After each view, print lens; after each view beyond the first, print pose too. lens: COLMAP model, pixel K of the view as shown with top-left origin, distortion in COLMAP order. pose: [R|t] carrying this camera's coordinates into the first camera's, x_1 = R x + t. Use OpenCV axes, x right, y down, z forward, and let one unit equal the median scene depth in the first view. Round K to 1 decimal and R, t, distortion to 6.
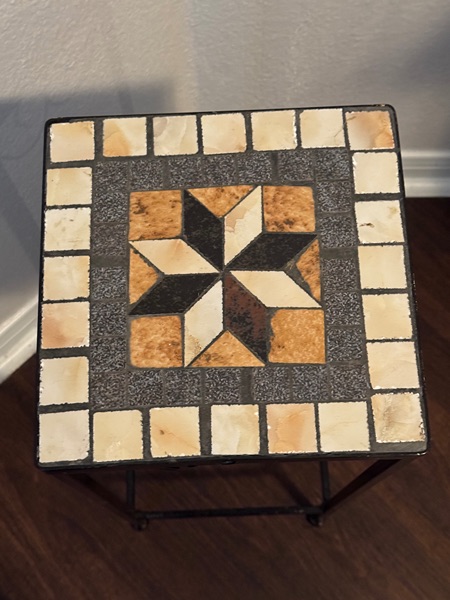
lens RADIAL K [[879.6, 0, 221.5], [0, 879.6, 302.2], [0, 0, 1]] dist [0.121229, 0.000000]
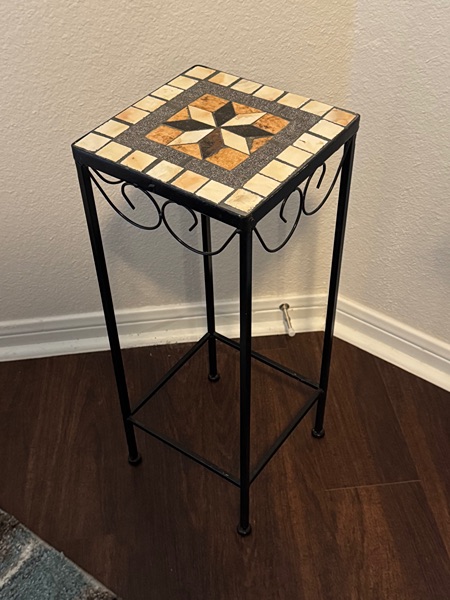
lens RADIAL K [[766.9, 0, 224.3], [0, 766.9, 301.8], [0, 0, 1]] dist [0.143167, 0.000000]
pose [[0.796294, 0.414301, -0.440761, 0.834726], [-0.571437, 0.754222, -0.323433, 0.718973], [0.198433, 0.509415, 0.837330, -0.121288]]
